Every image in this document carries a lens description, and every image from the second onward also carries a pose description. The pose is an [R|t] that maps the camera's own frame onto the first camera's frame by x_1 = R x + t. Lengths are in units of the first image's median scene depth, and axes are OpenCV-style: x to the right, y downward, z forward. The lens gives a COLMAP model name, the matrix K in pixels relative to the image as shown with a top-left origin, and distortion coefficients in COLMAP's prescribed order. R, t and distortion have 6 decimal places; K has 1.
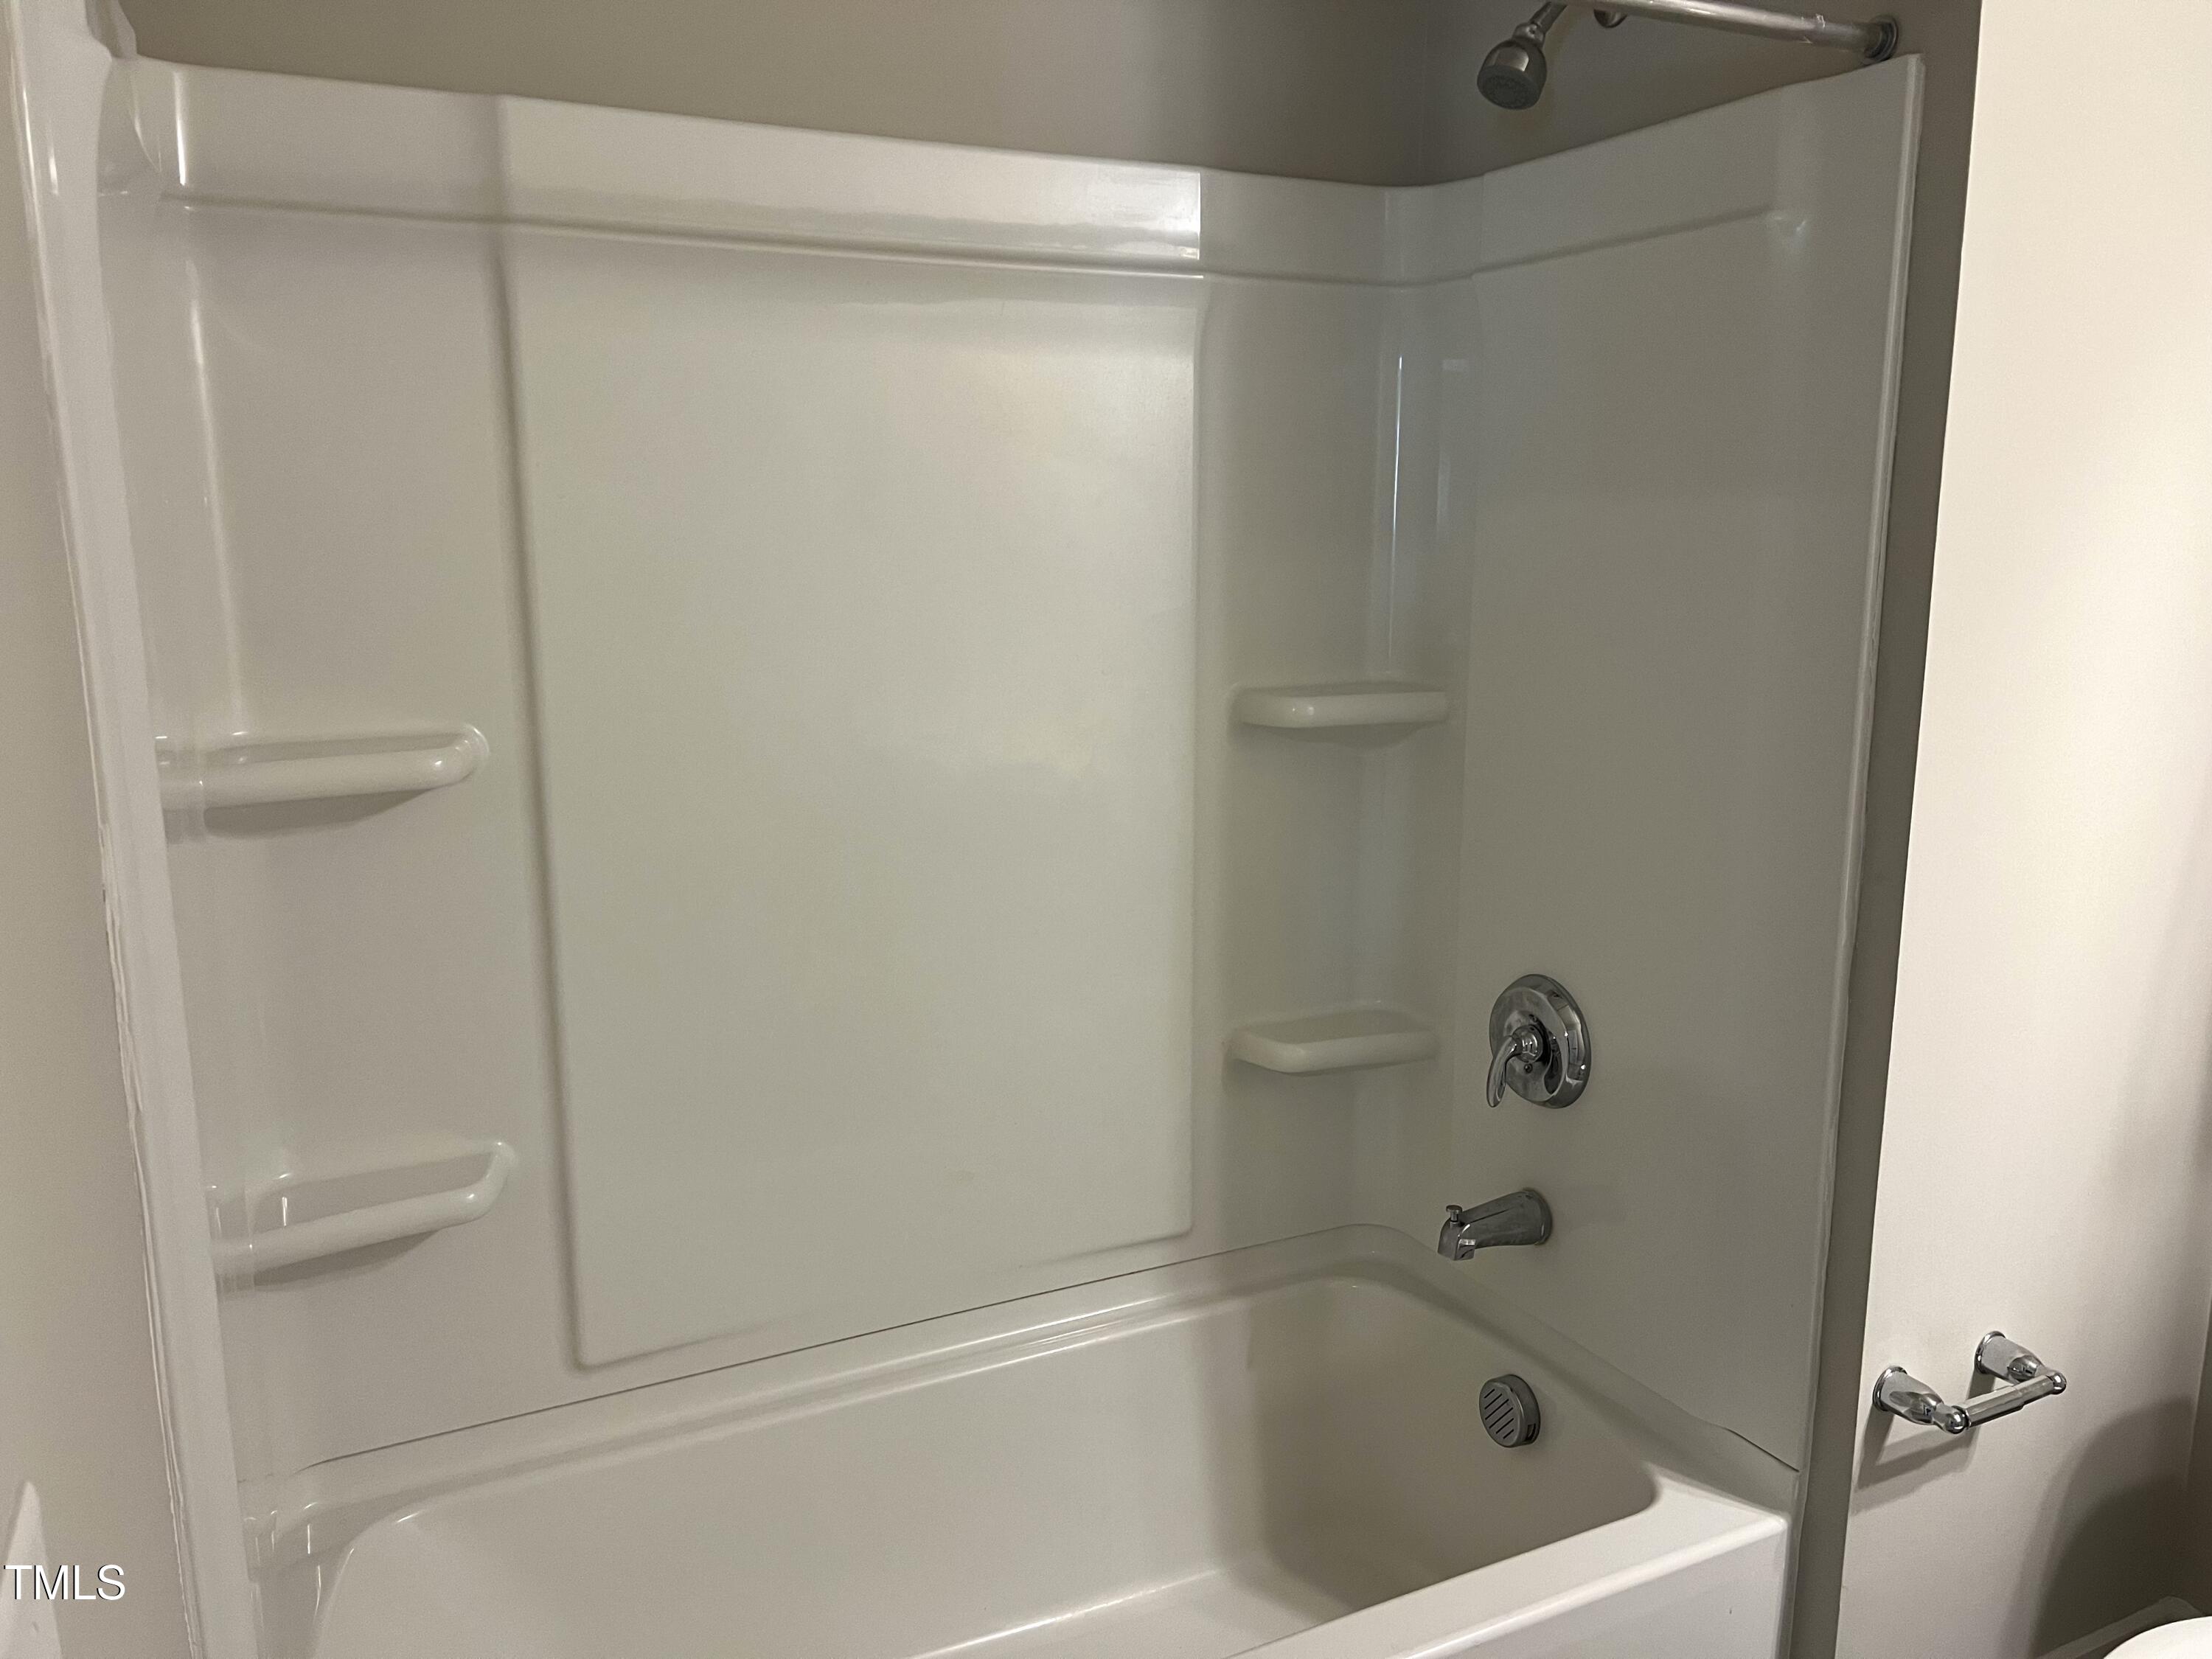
lens RADIAL K [[1624.0, 0, 1106.0], [0, 1624.0, 829.5], [0, 0, 1]] dist [0.047995, -0.056672]
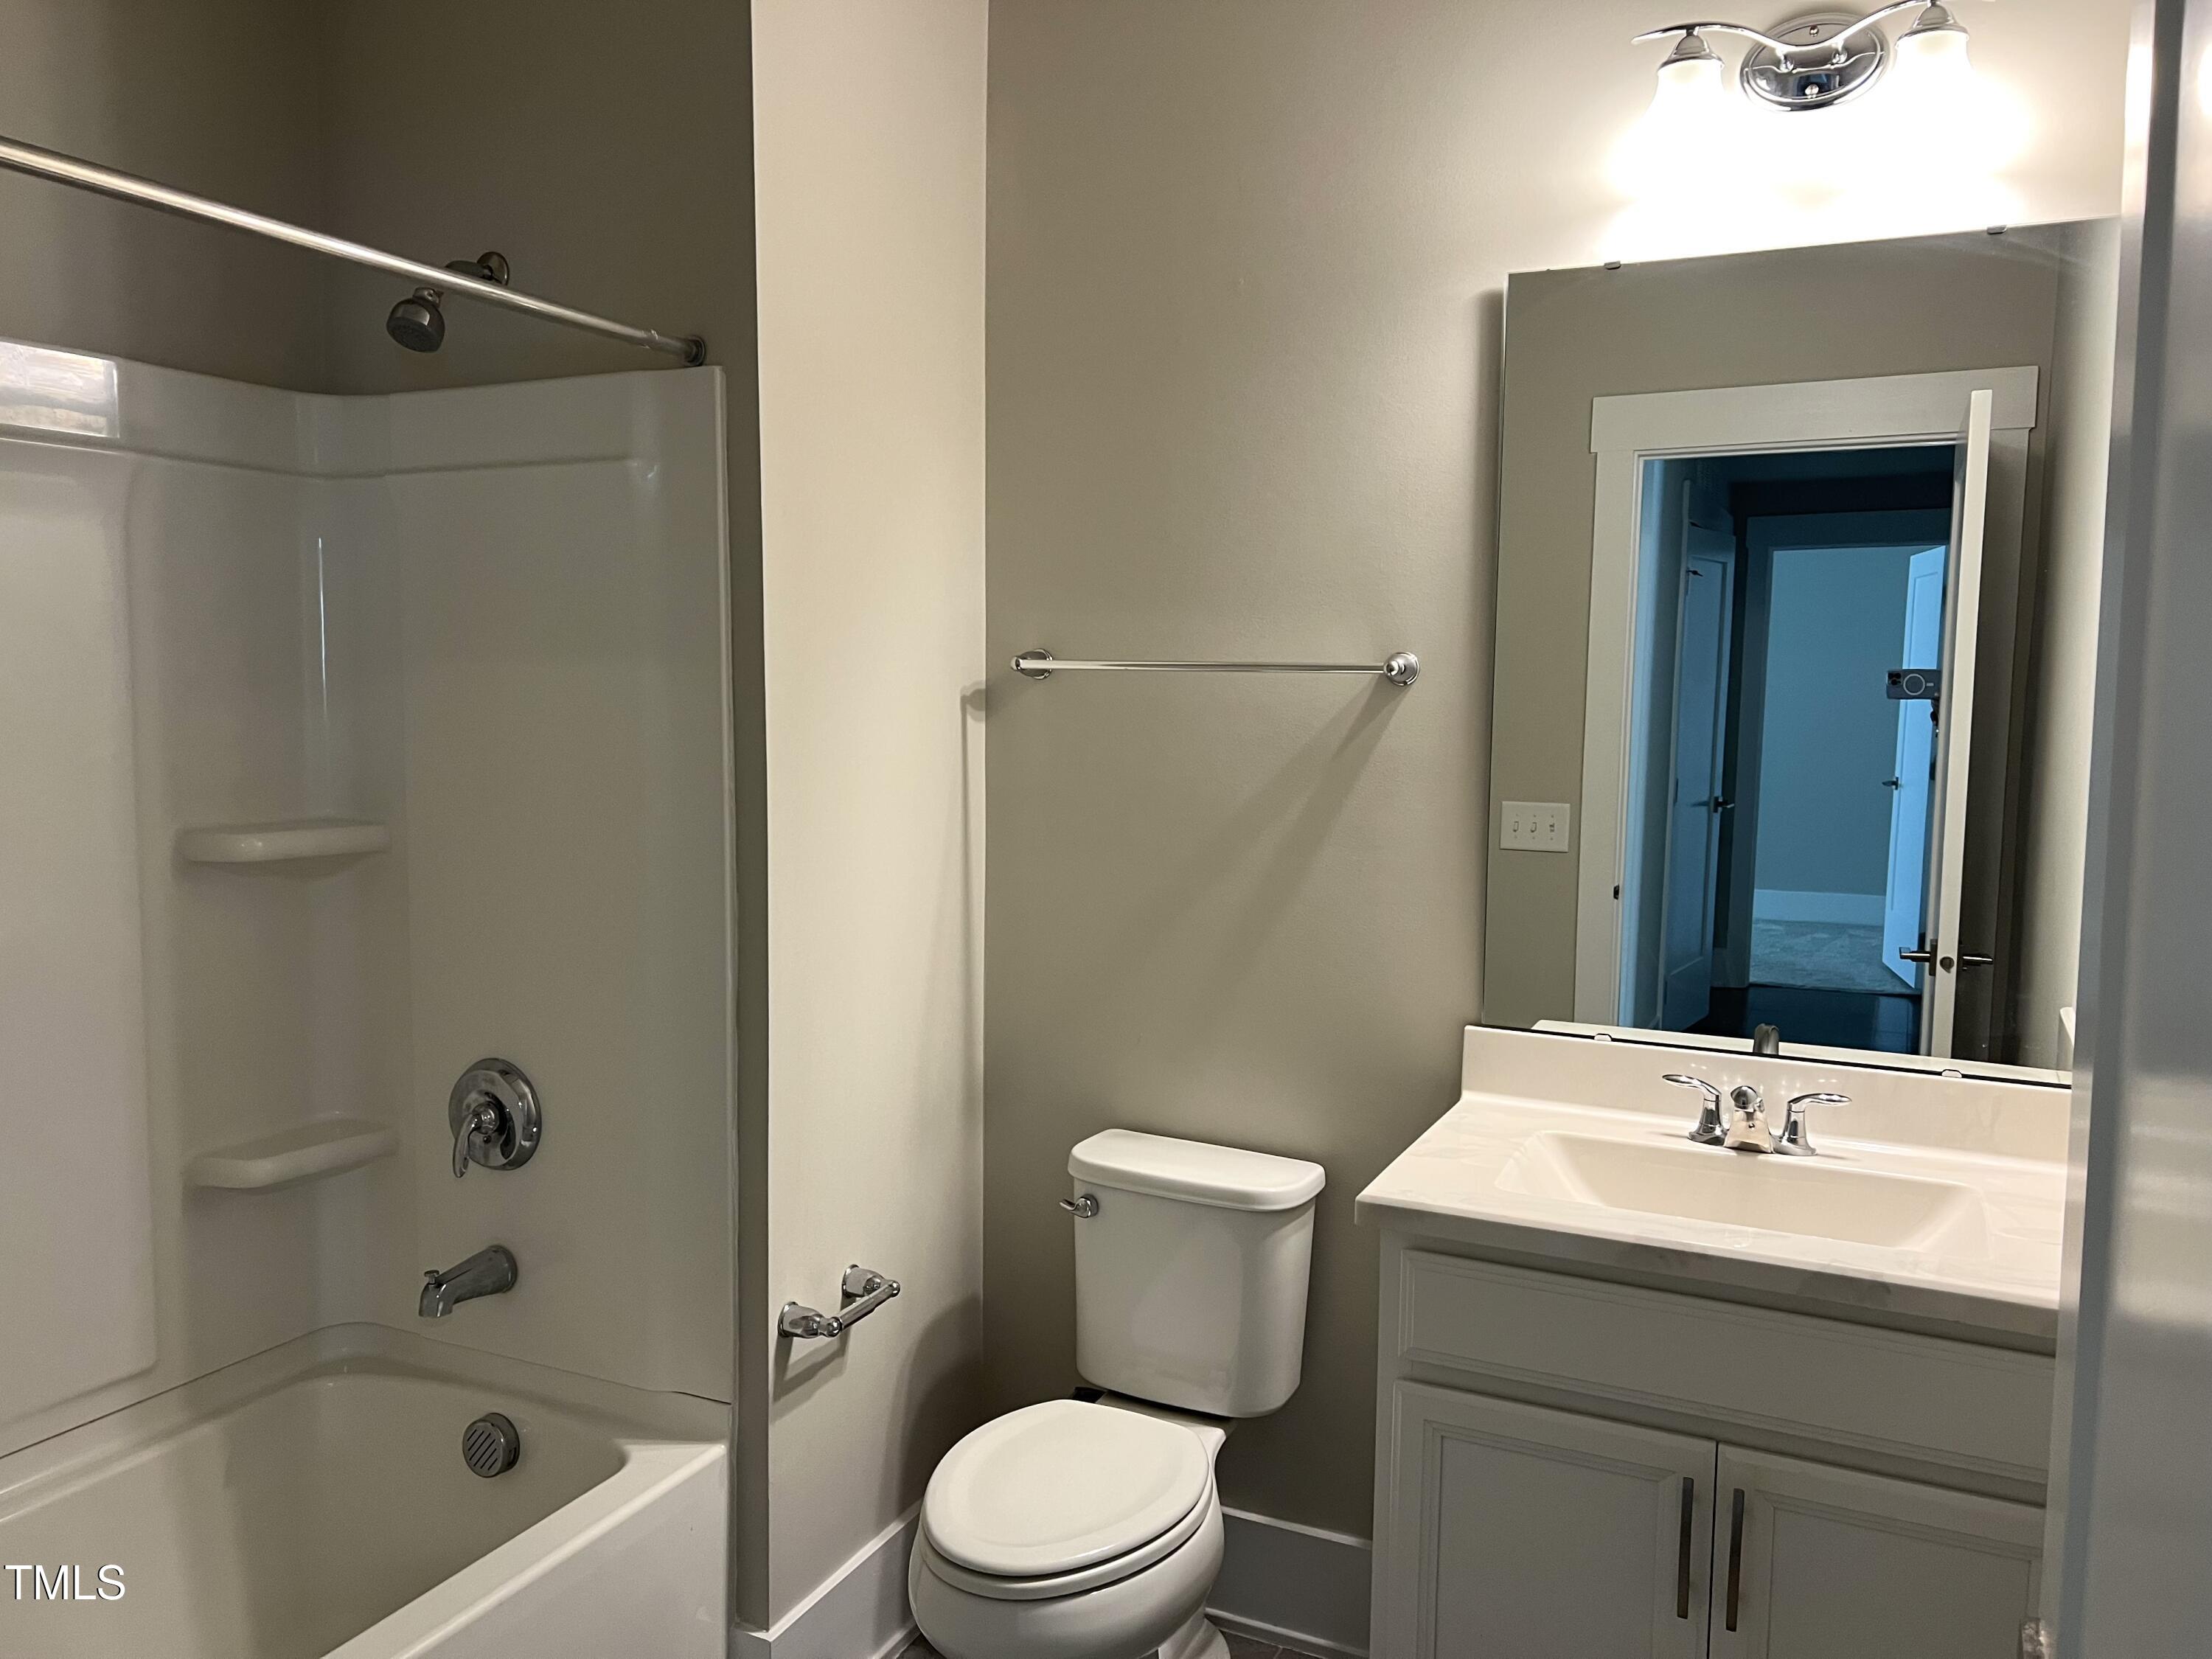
lens RADIAL K [[1624.0, 0, 1106.0], [0, 1624.0, 829.5], [0, 0, 1]] dist [0.047995, -0.056672]
pose [[0.774846, -0.046507, 0.630437, -0.129376], [0.105689, 0.992784, -0.056661, 0.039106], [-0.623253, 0.110534, 0.774169, -0.216391]]
